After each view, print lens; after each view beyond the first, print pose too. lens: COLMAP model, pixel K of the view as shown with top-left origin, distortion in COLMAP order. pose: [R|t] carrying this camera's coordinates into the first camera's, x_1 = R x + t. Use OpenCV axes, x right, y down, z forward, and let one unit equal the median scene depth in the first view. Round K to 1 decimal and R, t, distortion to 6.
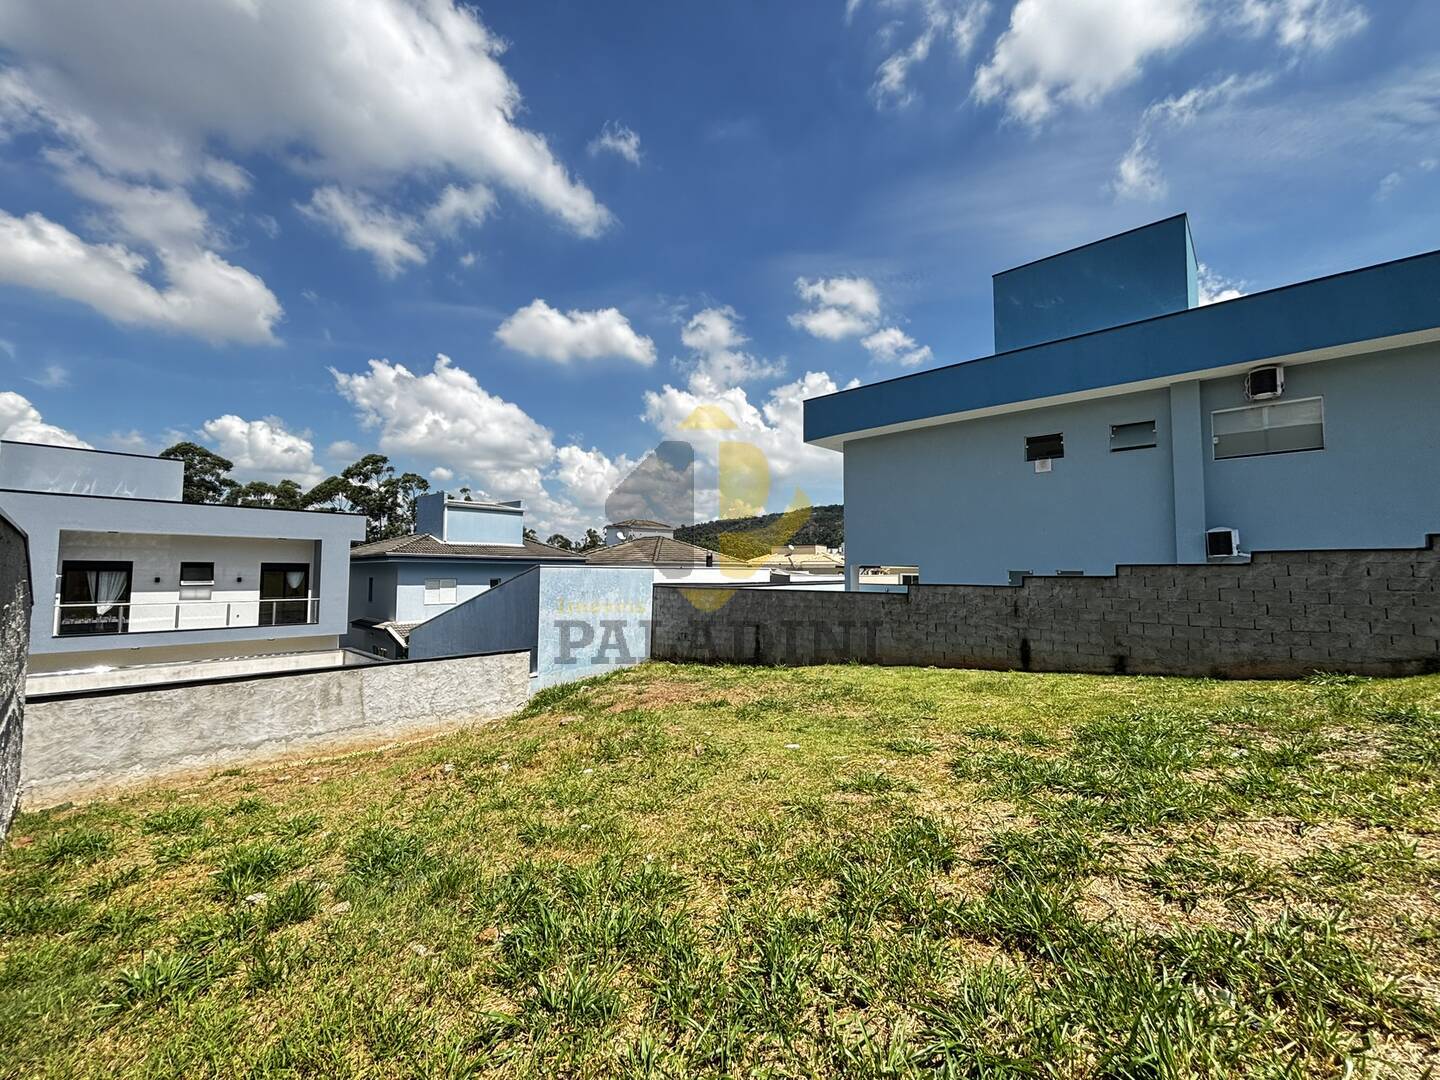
lens RADIAL K [[582.1, 0, 720.0], [0, 582.1, 540.0], [0, 0, 1]] dist [0.019516, -0.005015]
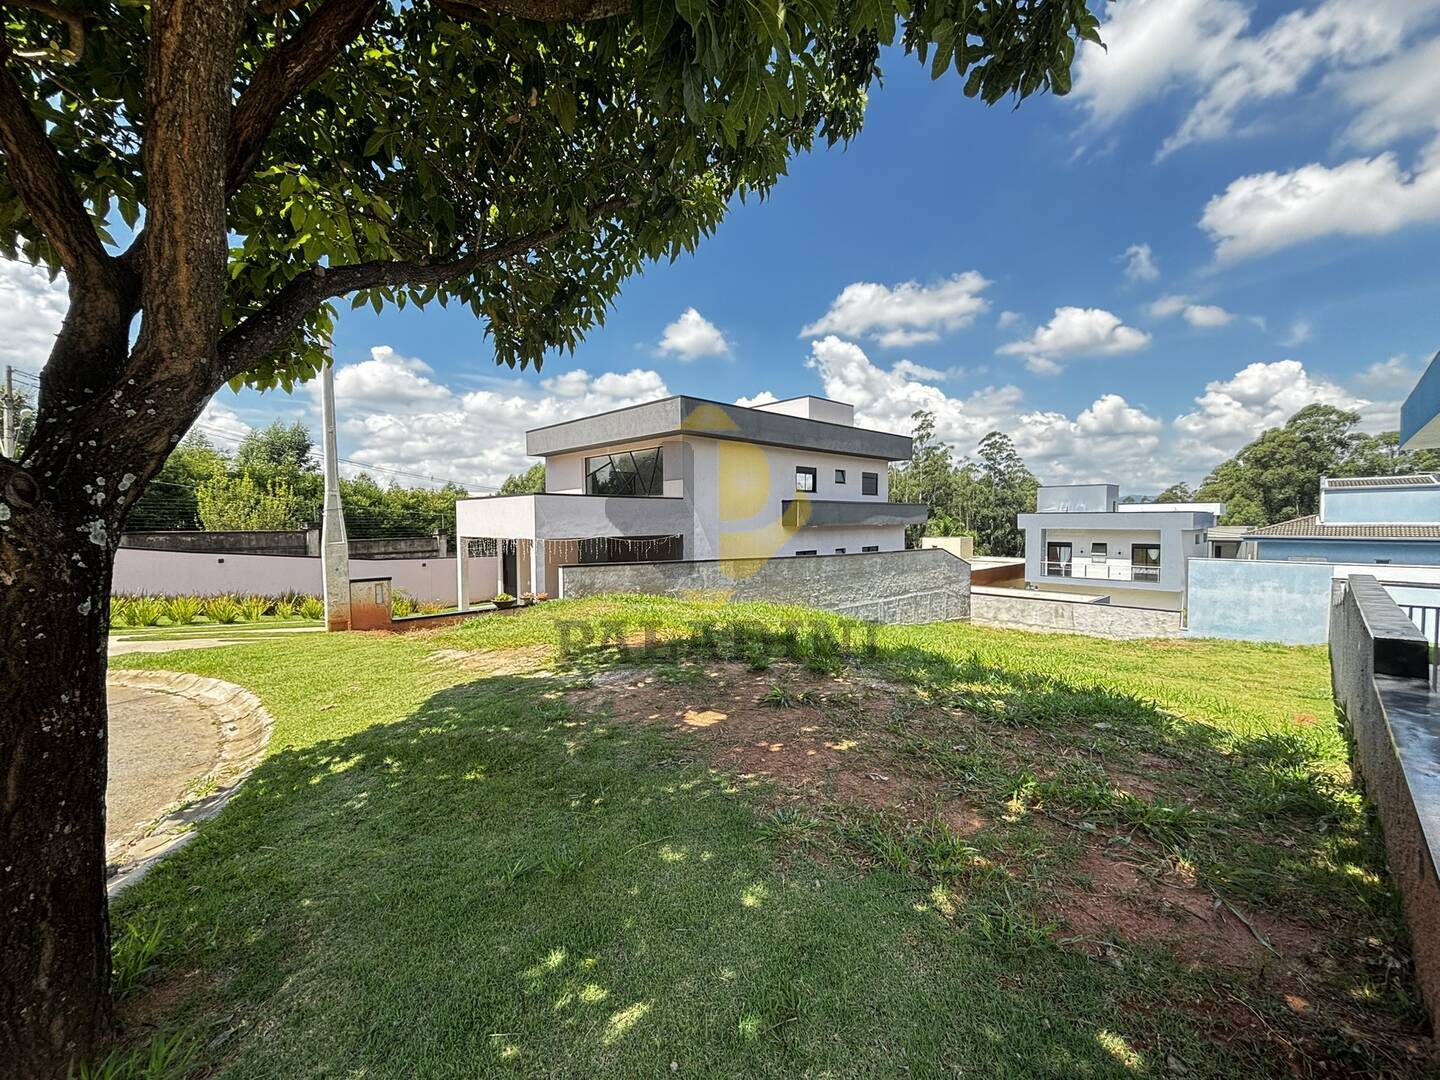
lens RADIAL K [[582.1, 0, 720.0], [0, 582.1, 540.0], [0, 0, 1]] dist [0.019516, -0.005015]
pose [[-0.074530, 0.032715, -0.996682, 1.158300], [0.064980, 0.997497, 0.027883, -0.110590], [0.995099, -0.062686, -0.076470, -0.069373]]
